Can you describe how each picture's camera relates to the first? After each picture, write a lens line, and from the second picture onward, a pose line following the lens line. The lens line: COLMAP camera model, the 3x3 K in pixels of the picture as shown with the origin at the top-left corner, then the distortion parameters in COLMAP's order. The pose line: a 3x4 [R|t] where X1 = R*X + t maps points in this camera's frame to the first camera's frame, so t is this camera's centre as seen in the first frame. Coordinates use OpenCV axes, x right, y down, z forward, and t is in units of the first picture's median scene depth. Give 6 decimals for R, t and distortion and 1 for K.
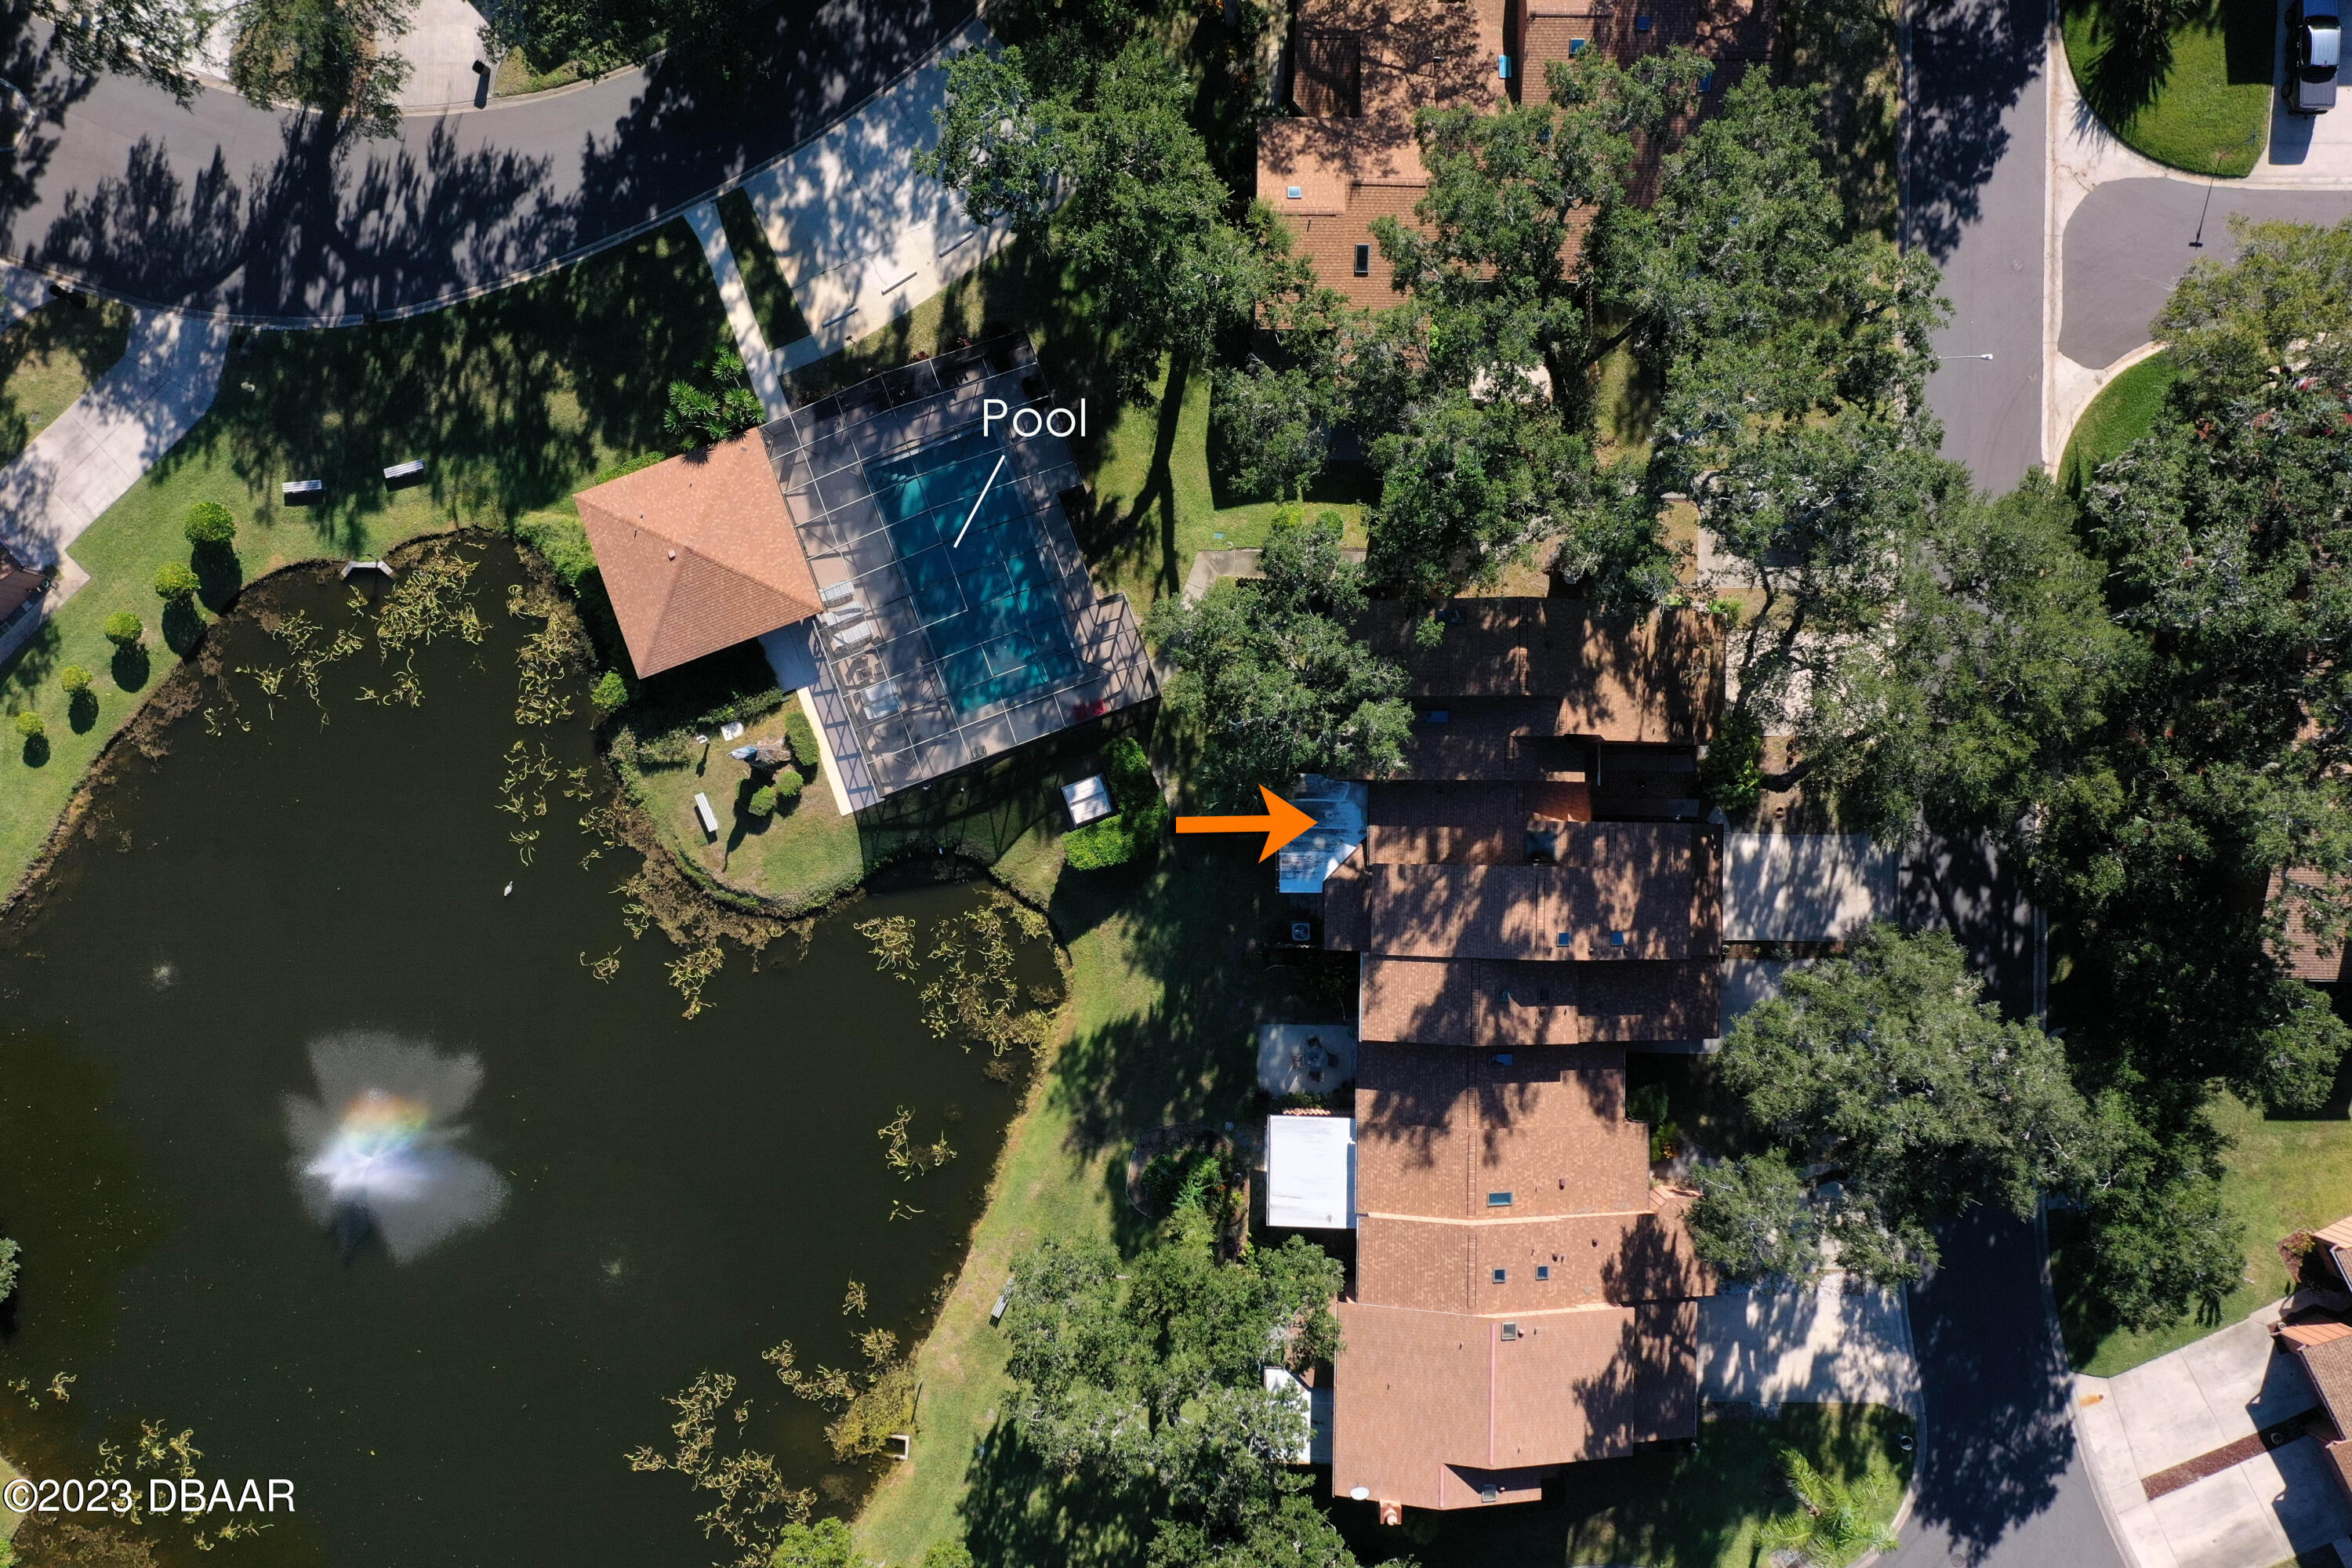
lens RADIAL K [[1855.9, 0, 1176.0], [0, 1855.9, 784.0], [0, 0, 1]] dist [0.009944, 0.005848]
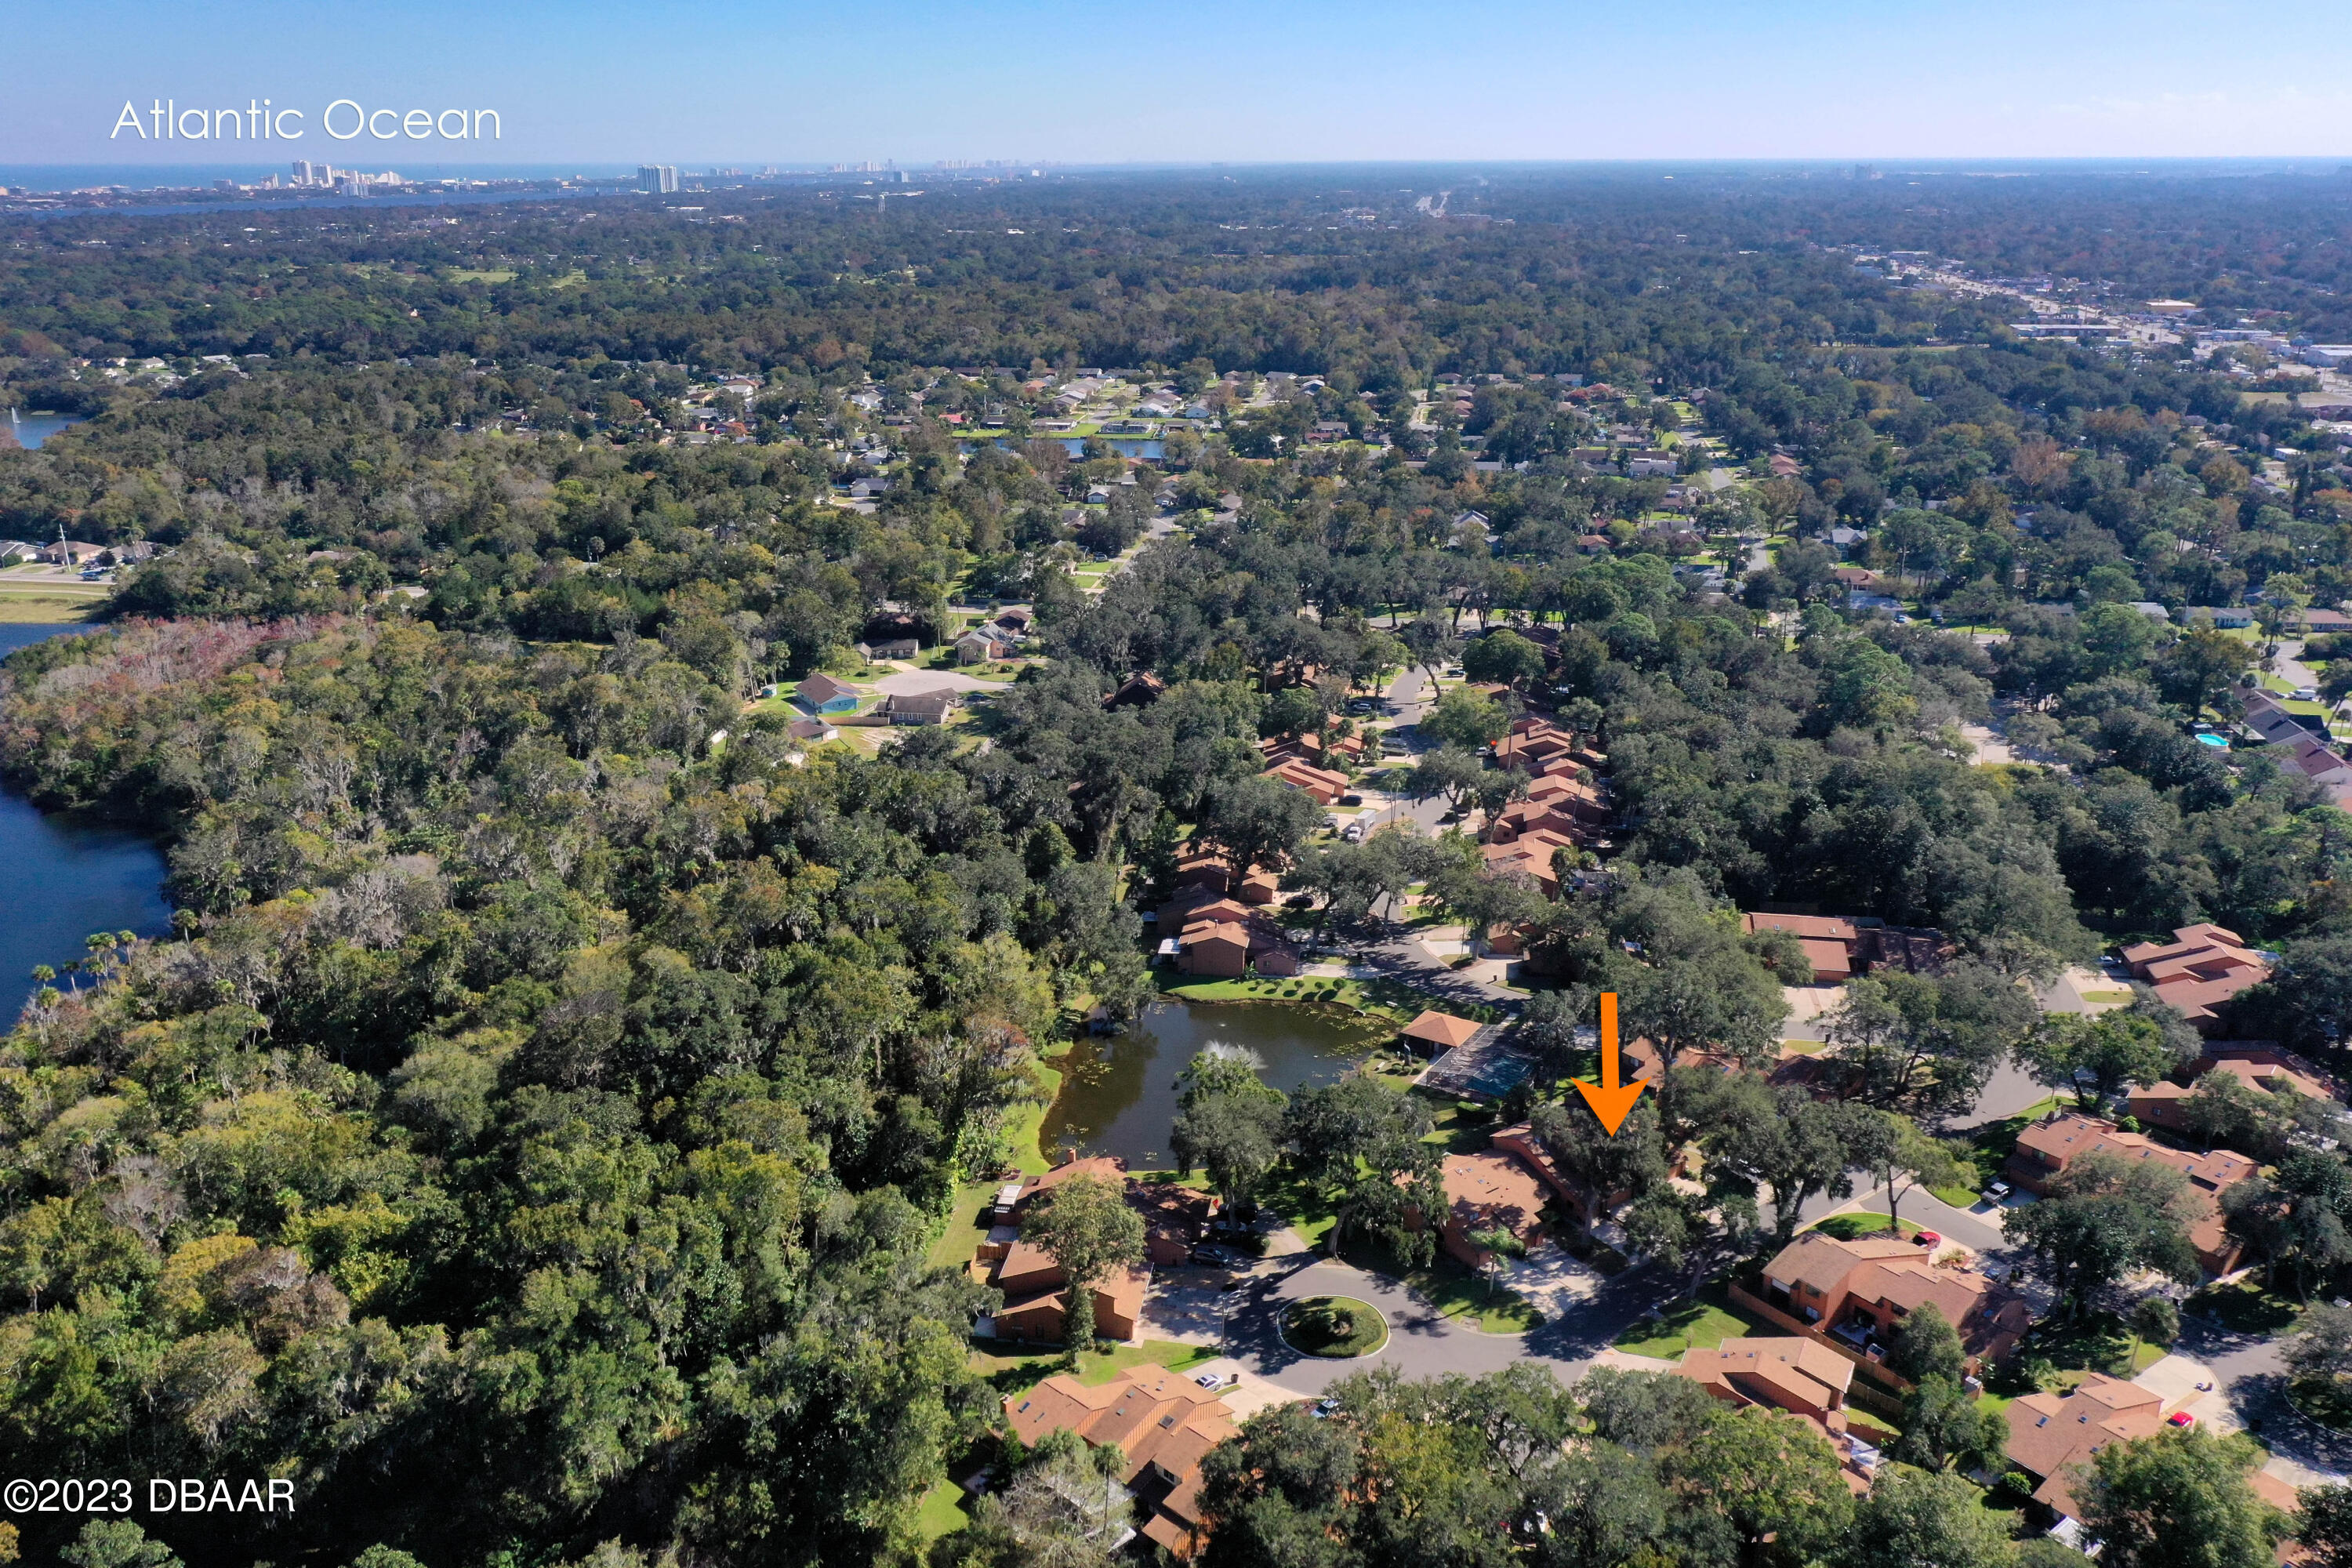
lens RADIAL K [[1855.9, 0, 1176.0], [0, 1855.9, 784.0], [0, 0, 1]] dist [0.009944, 0.005848]
pose [[0.613222, 0.278111, -0.739333, 1.698112], [-0.789909, 0.214037, -0.574658, 1.969253], [-0.001575, 0.936399, 0.350935, -0.516805]]
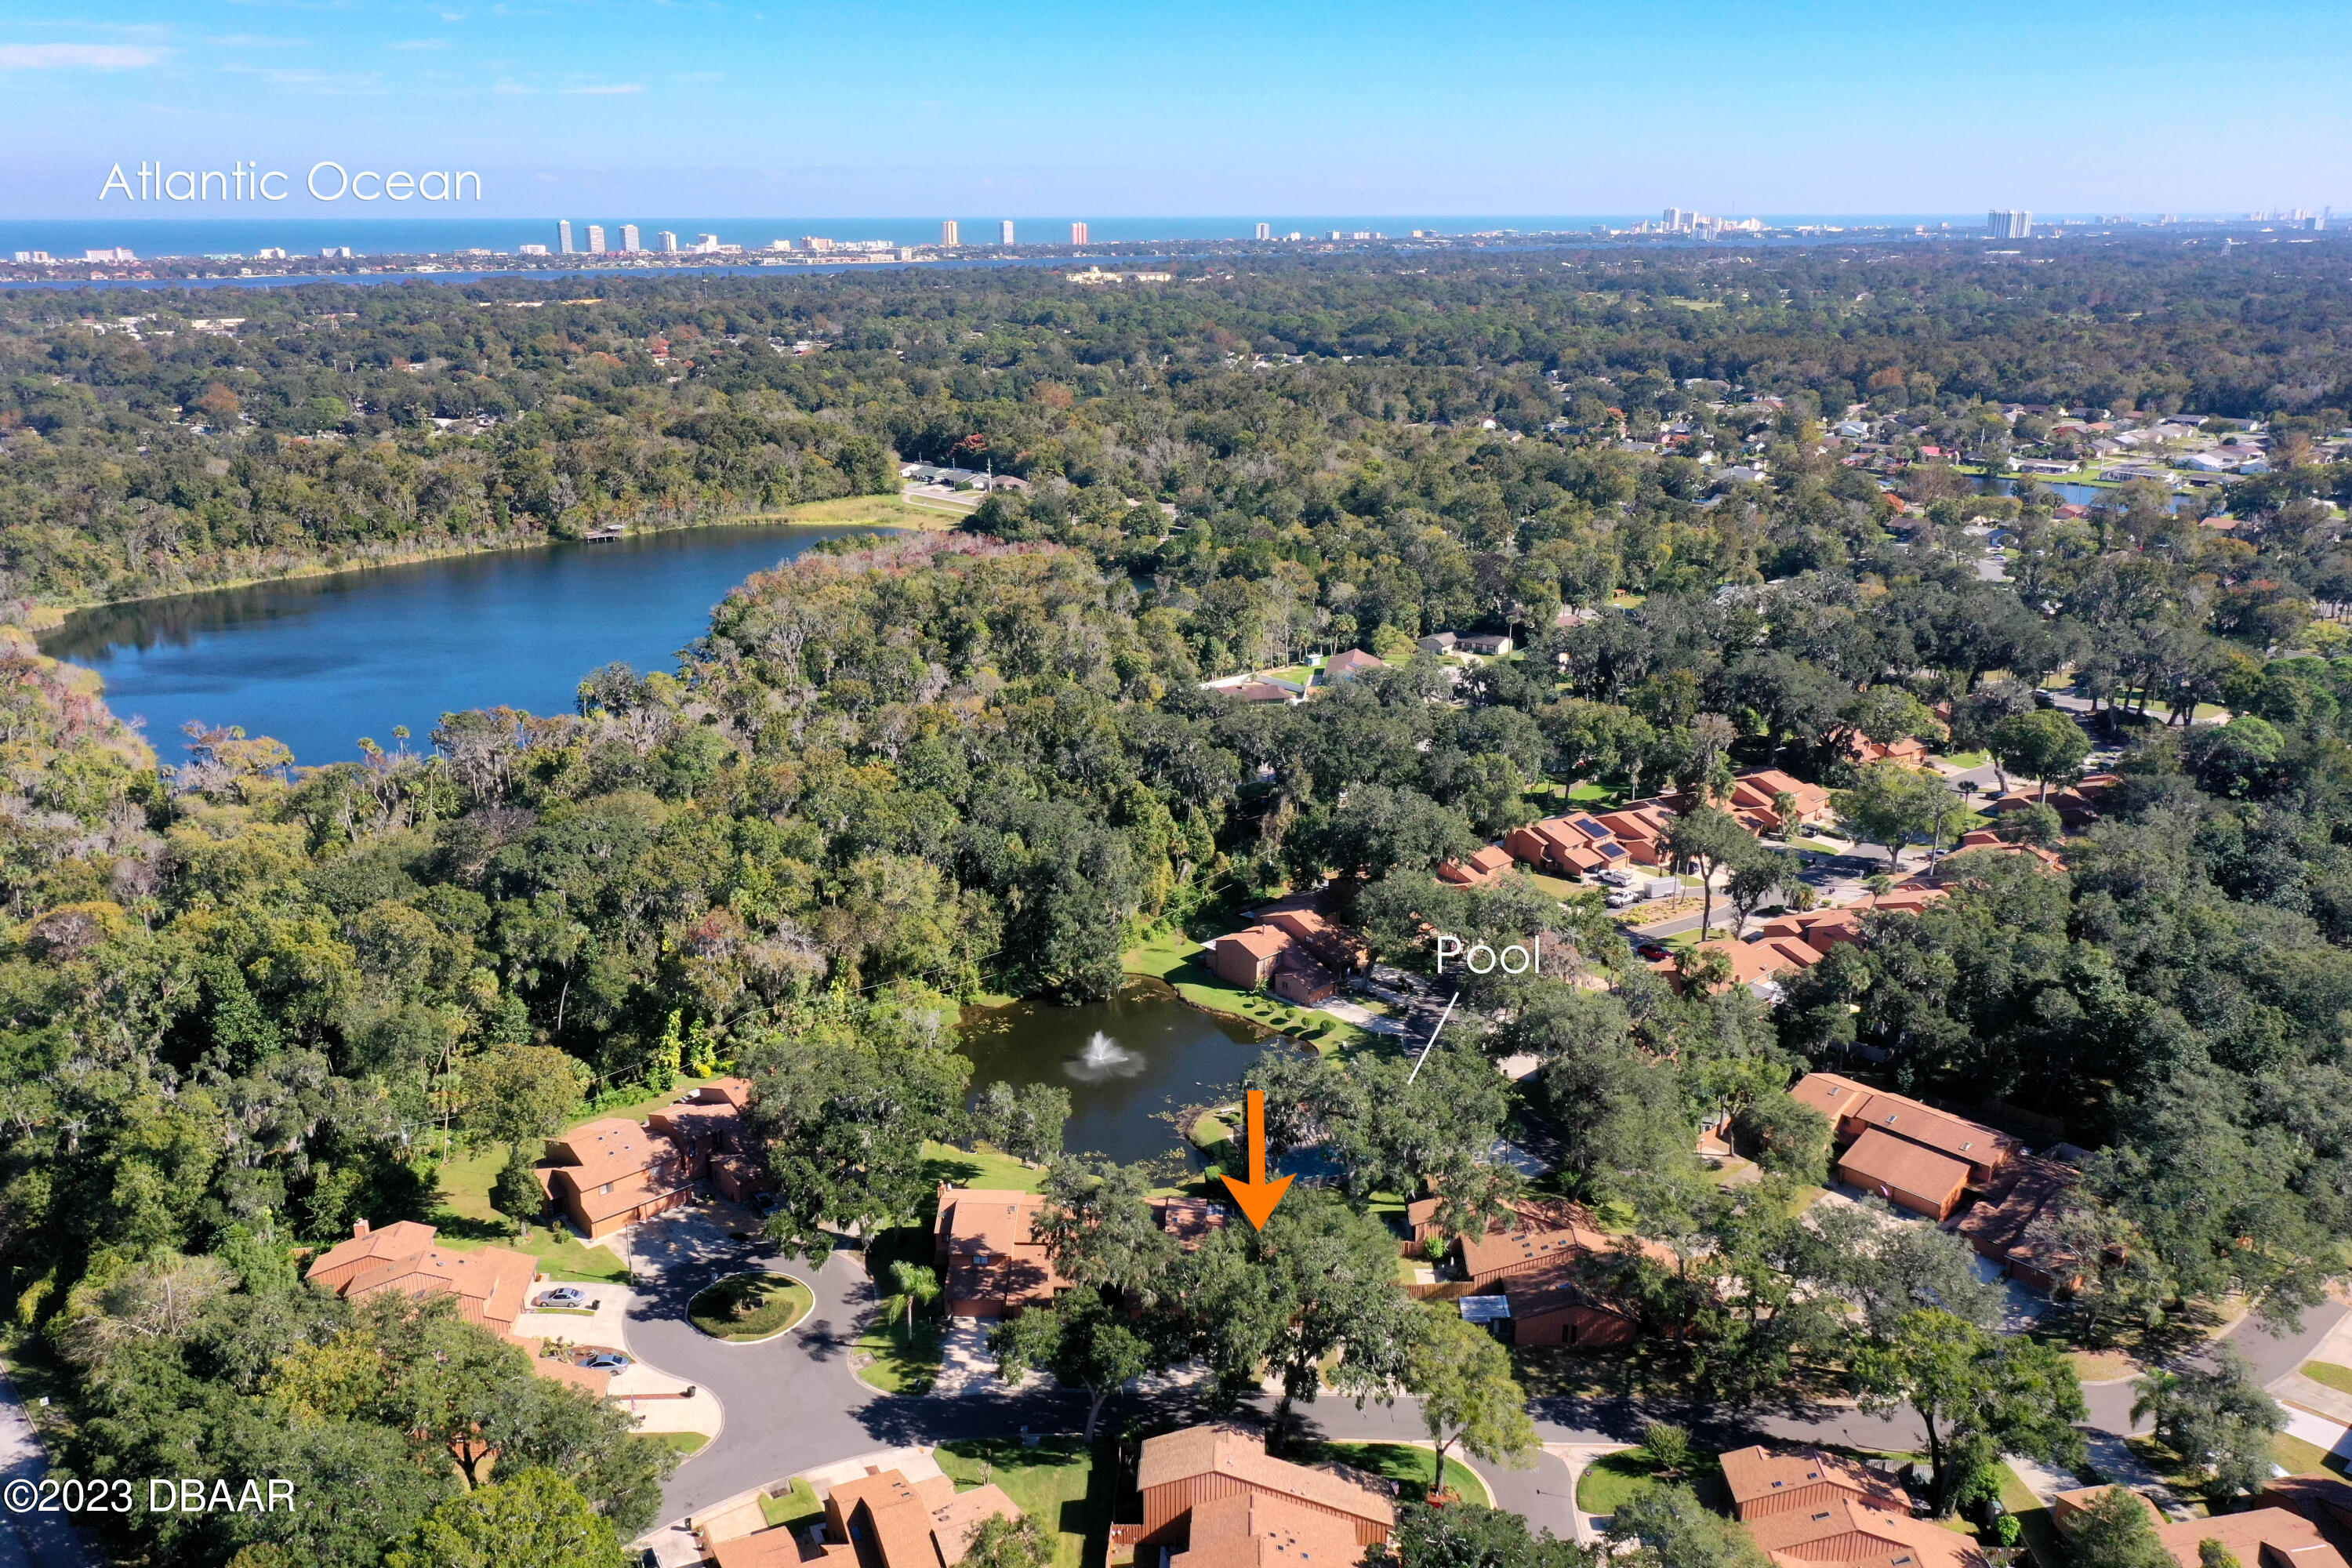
lens RADIAL K [[1855.9, 0, 1176.0], [0, 1855.9, 784.0], [0, 0, 1]] dist [0.009944, 0.005848]
pose [[-0.023124, 0.322061, -0.946436, 2.056219], [-0.999545, 0.010895, 0.028129, 0.009881], [0.019371, 0.946656, 0.321663, -0.256920]]
